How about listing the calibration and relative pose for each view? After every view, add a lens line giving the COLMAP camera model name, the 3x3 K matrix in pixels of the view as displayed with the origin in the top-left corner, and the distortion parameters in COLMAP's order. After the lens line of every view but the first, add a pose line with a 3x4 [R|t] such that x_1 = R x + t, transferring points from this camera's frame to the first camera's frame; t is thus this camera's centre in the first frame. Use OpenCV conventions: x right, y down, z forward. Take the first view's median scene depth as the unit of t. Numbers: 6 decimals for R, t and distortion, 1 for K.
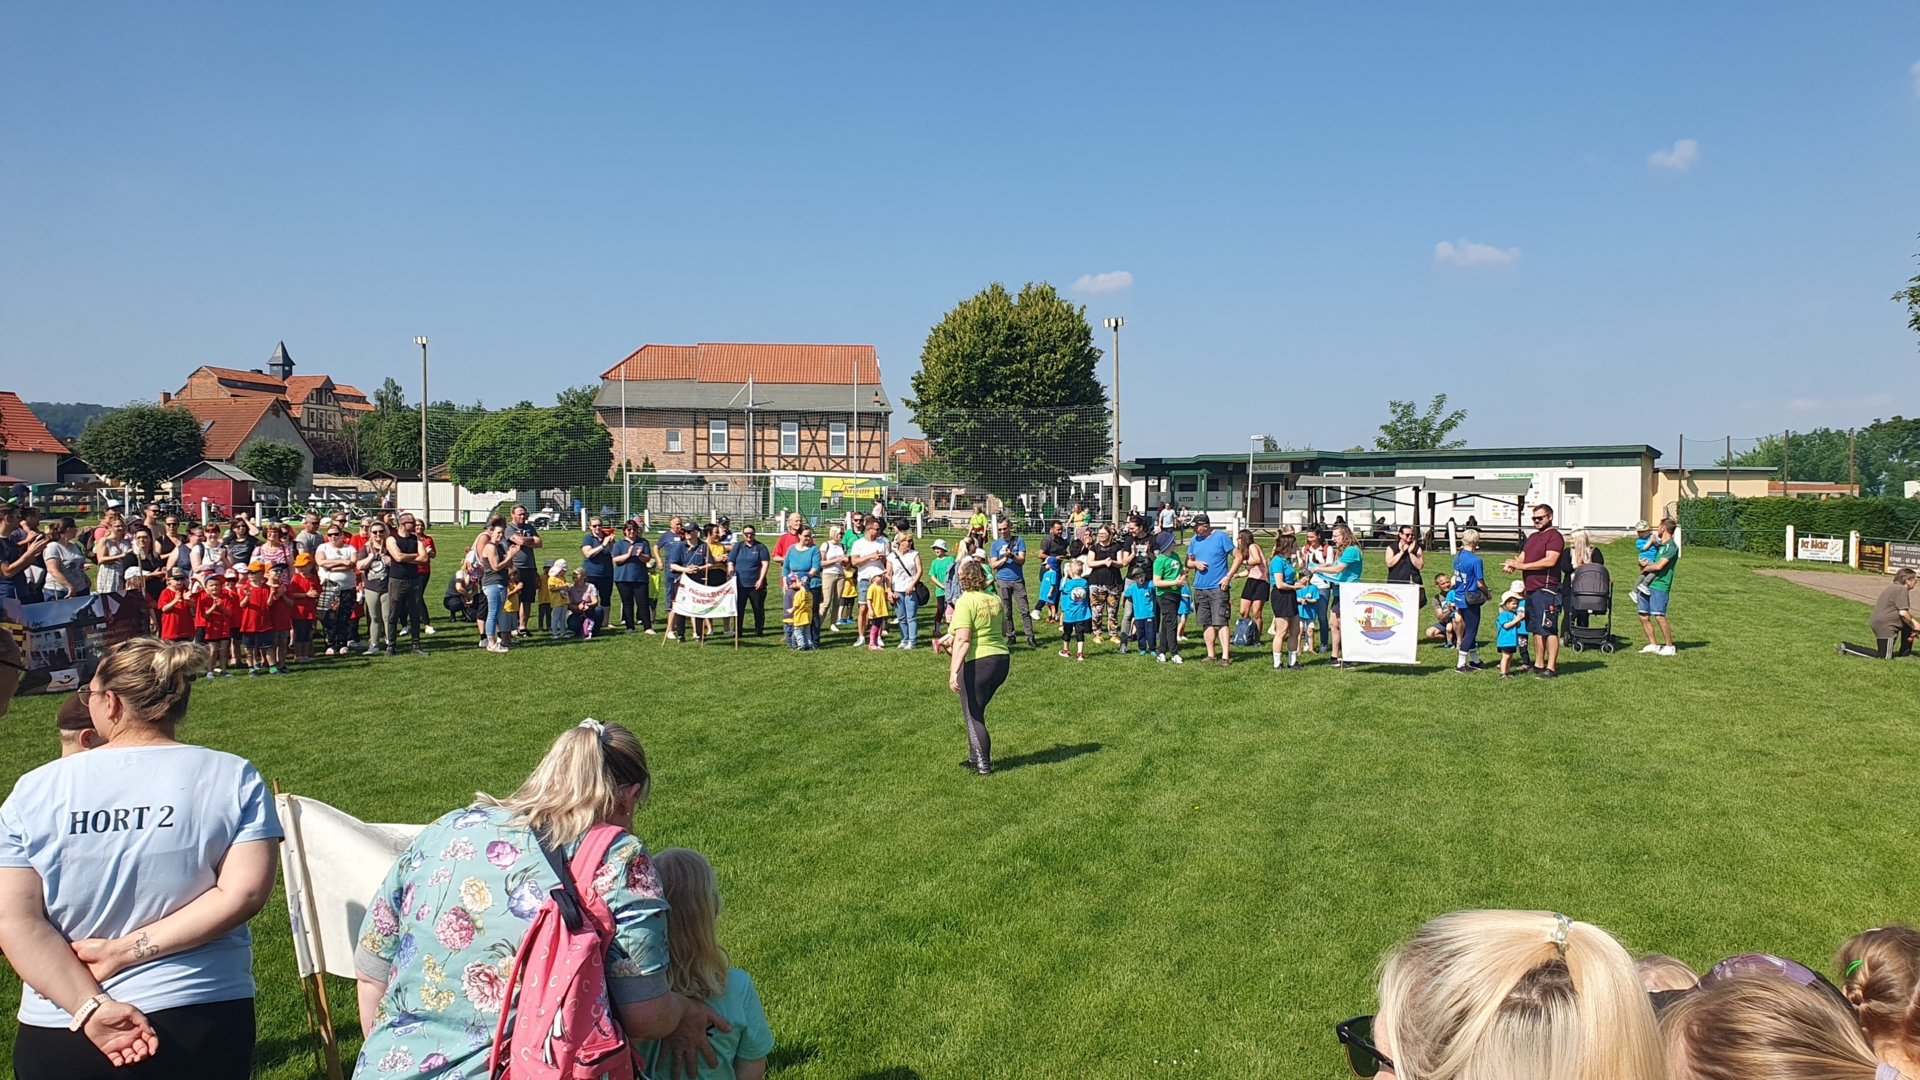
lens RADIAL K [[1480.4, 0, 981.0], [0, 1480.4, 578.6], [0, 0, 1]] dist [0.041407, -0.059849]
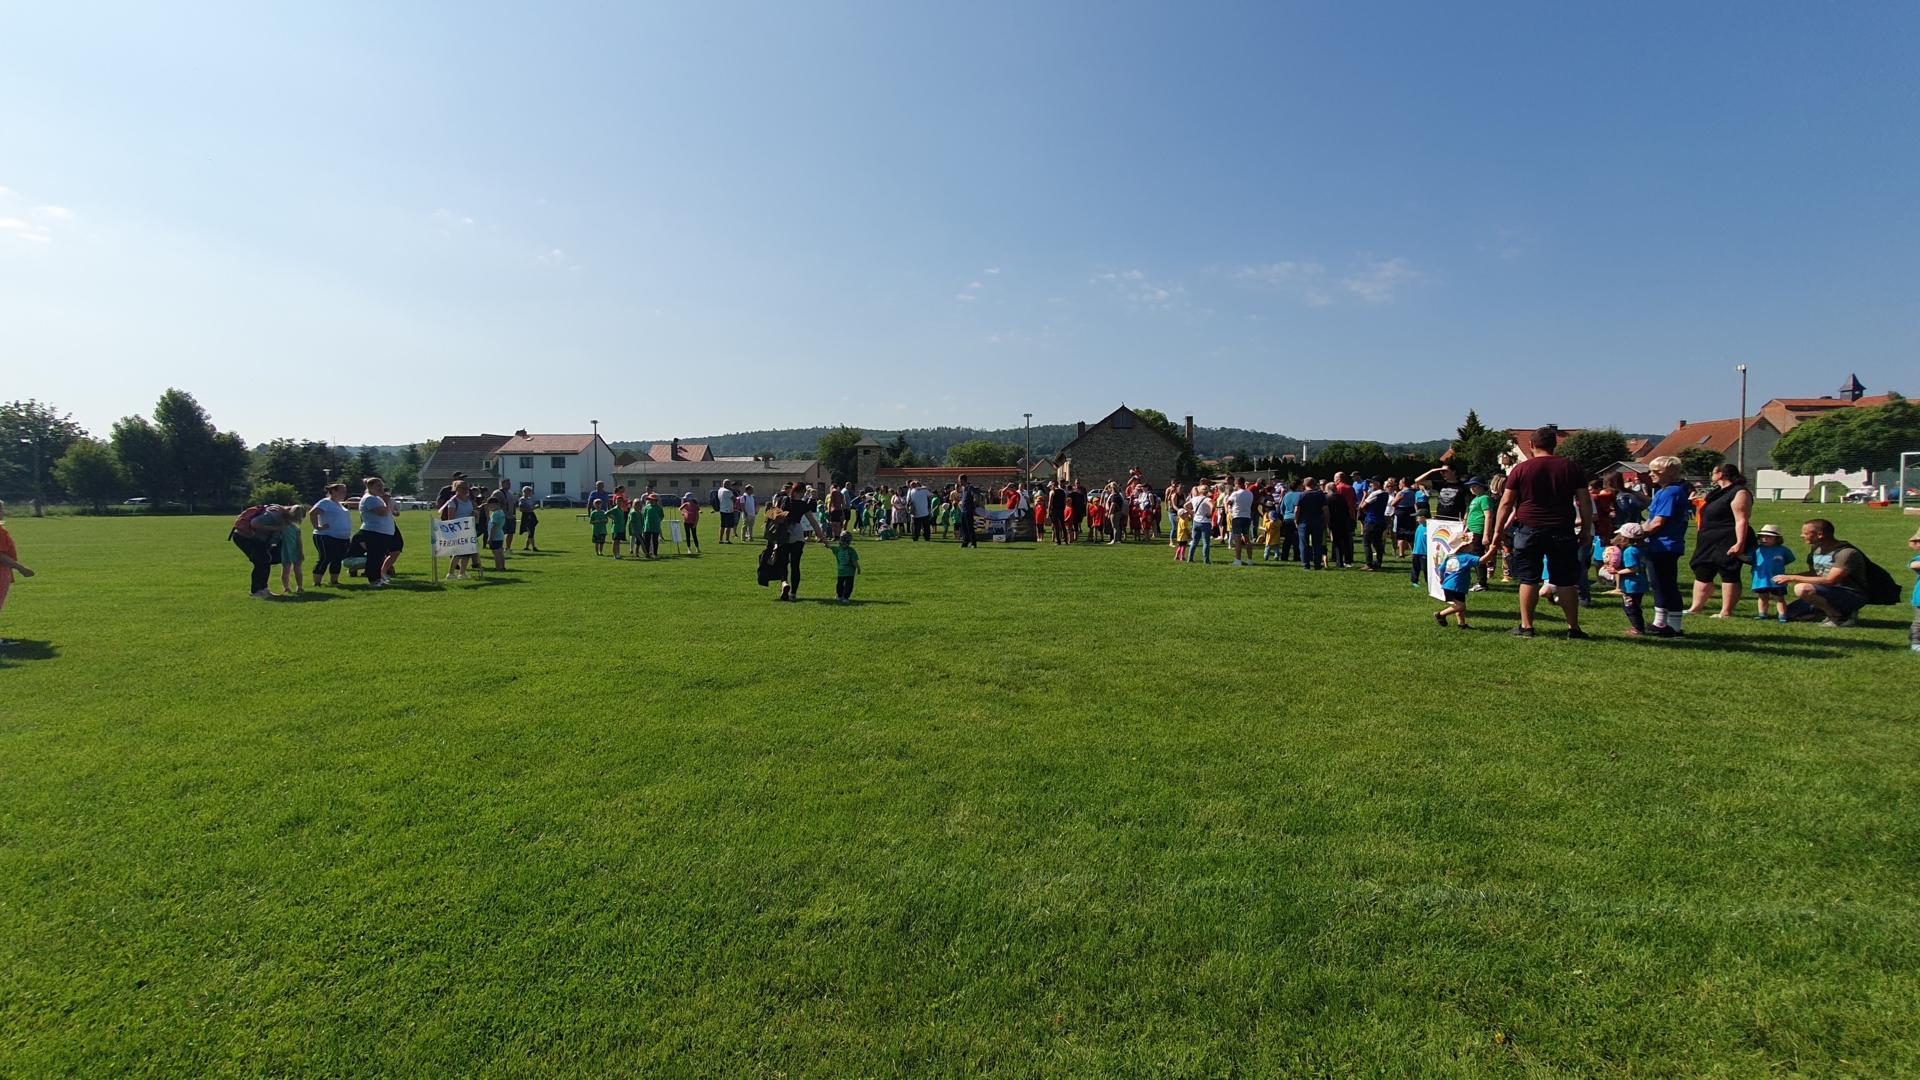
lens RADIAL K [[751.2, 0, 973.7], [0, 751.2, 531.9], [0, 0, 1]] dist [0.004204, -0.001156]
pose [[0.218744, 0.044390, -0.974772, 0.178449], [-0.044361, 0.998384, 0.035510, 0.001968], [0.974773, 0.035475, 0.220360, 0.156523]]
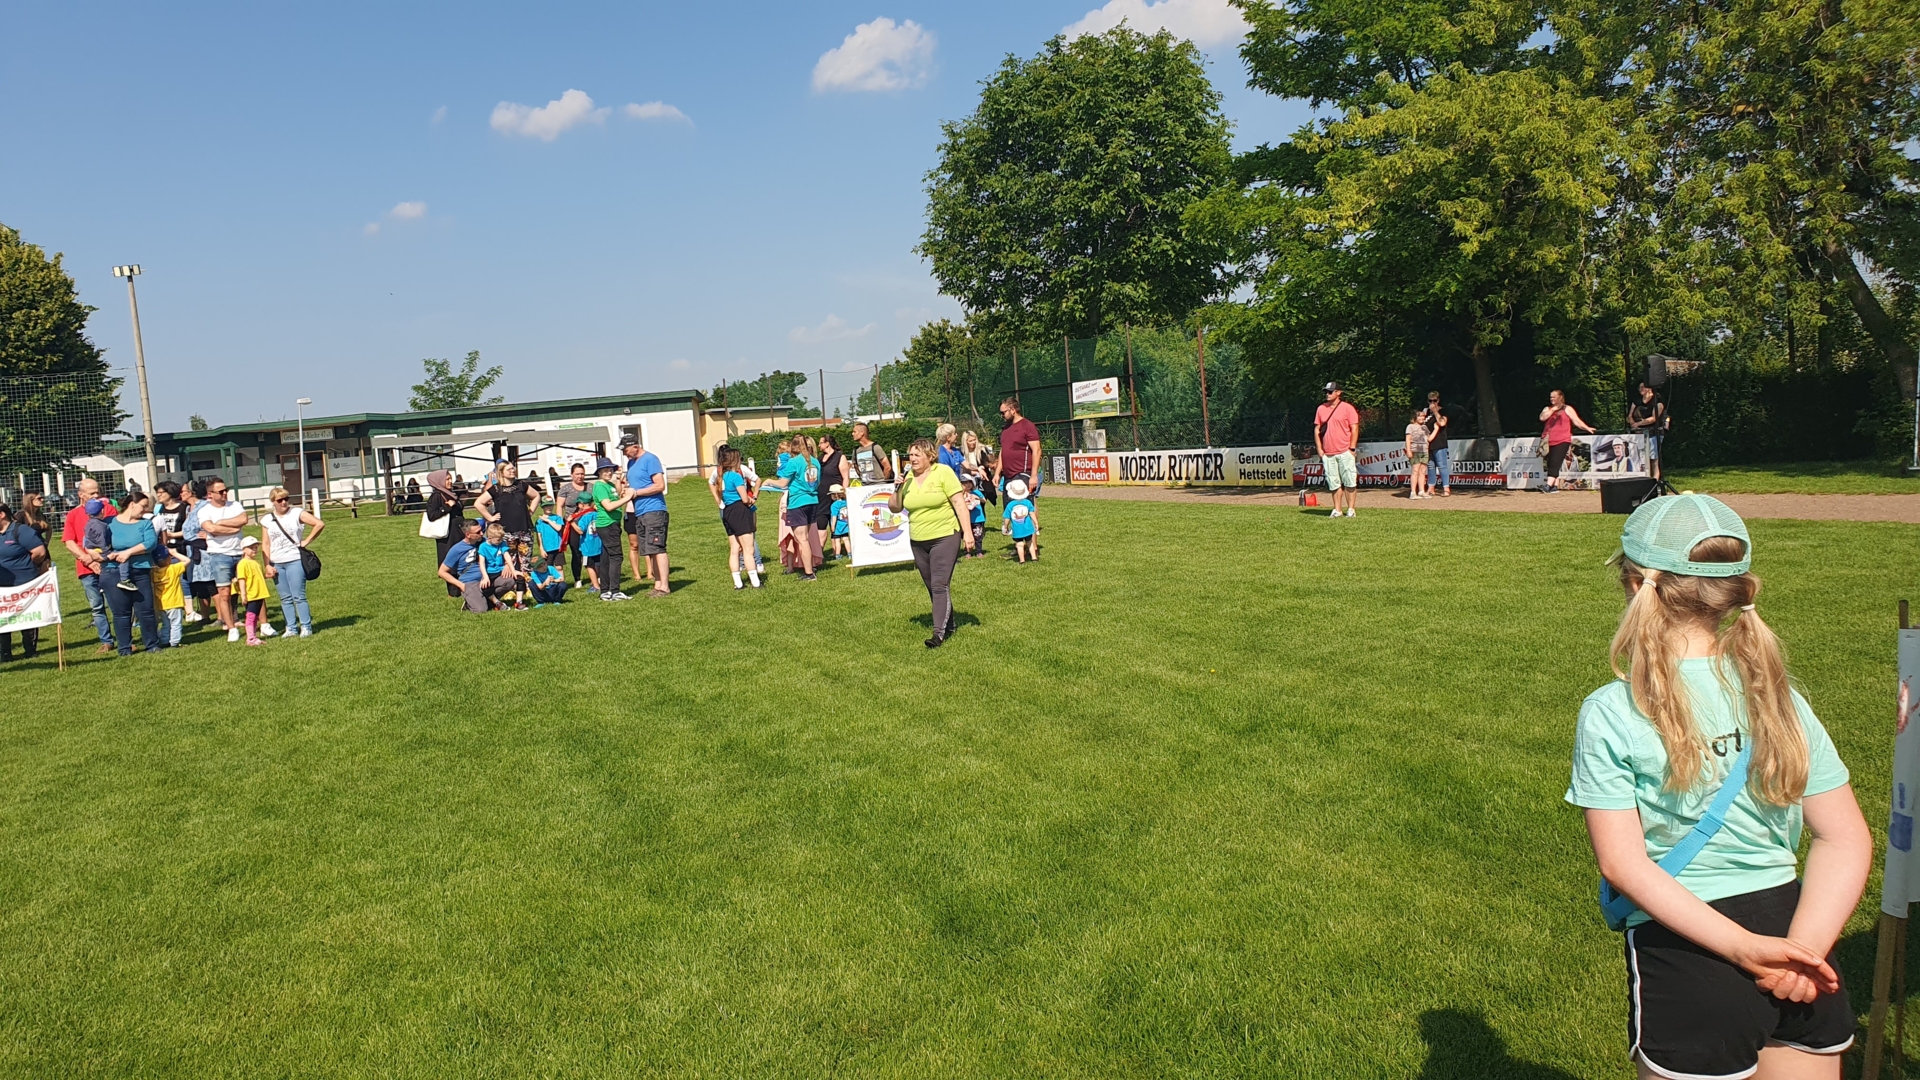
lens RADIAL K [[1480.4, 0, 935.1], [0, 1480.4, 520.3], [0, 0, 1]] dist [0.041407, -0.059849]
pose [[0.776183, -0.099604, 0.622590, -0.085332], [0.112456, 0.993480, 0.018741, 0.003335], [-0.620398, 0.055467, 0.782323, 0.053762]]
